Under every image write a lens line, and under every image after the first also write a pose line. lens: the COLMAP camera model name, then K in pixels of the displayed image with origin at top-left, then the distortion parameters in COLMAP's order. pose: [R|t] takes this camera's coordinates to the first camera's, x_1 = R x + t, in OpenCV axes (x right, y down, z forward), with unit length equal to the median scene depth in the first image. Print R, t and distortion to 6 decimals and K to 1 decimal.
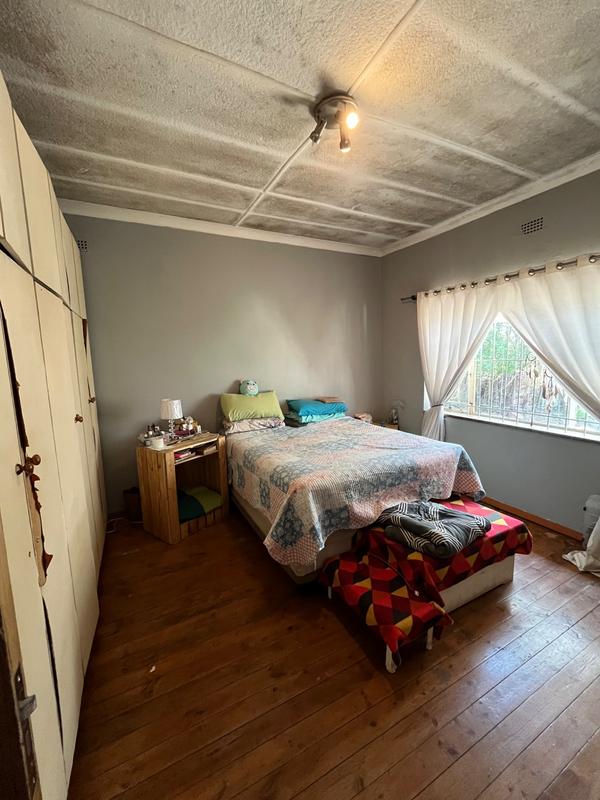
lens RADIAL K [[326.4, 0, 300.8], [0, 326.4, 397.4], [0, 0, 1]] dist [-0.001398, -0.000318]
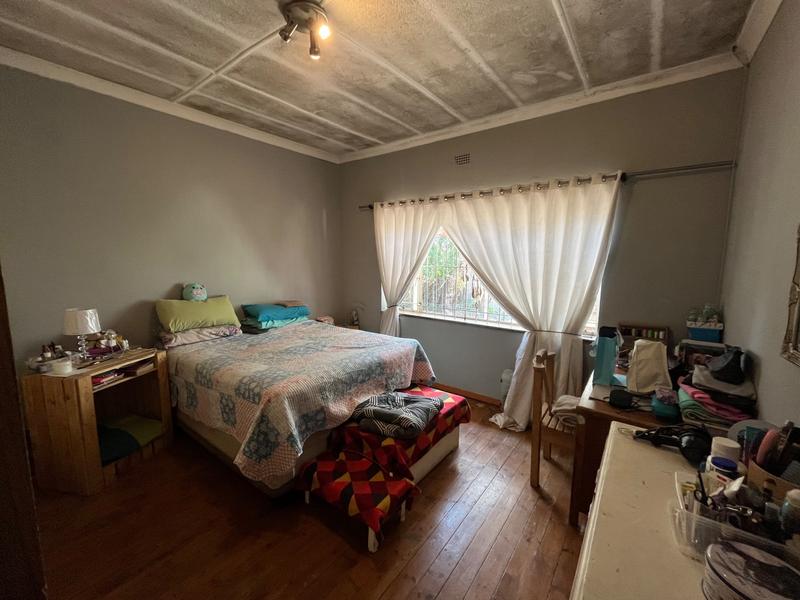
lens RADIAL K [[326.4, 0, 398.0], [0, 326.4, 299.6], [0, 0, 1]] dist [-0.001398, -0.000318]
pose [[0.904385, -0.023029, 0.426096, -0.062240], [0.024392, 0.999700, 0.002258, 0.000890], [-0.426020, 0.008351, 0.904675, -0.017707]]
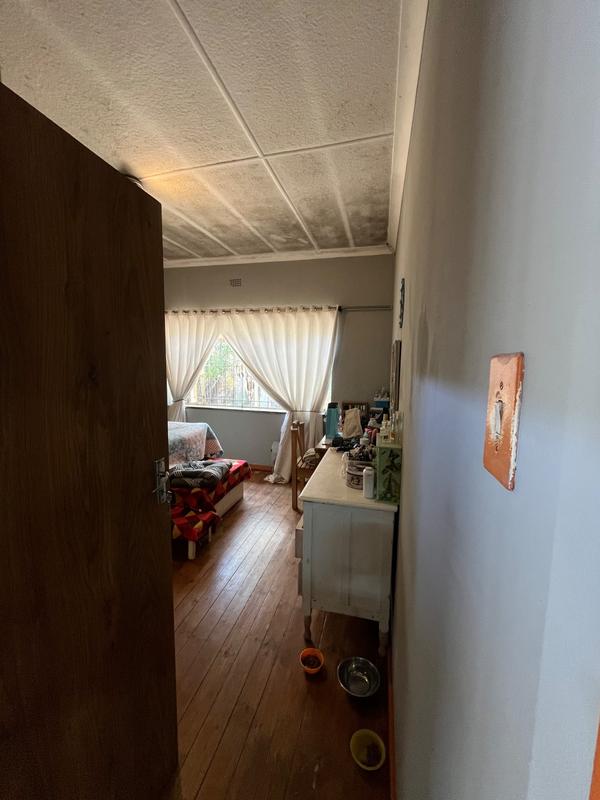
lens RADIAL K [[326.4, 0, 297.3], [0, 326.4, 400.3], [0, 0, 1]] dist [-0.001398, -0.000318]
pose [[0.669562, -0.053941, 0.740795, -0.349286], [0.061164, 0.997976, 0.017385, 0.048869], [-0.740233, 0.033670, 0.671507, -0.319568]]
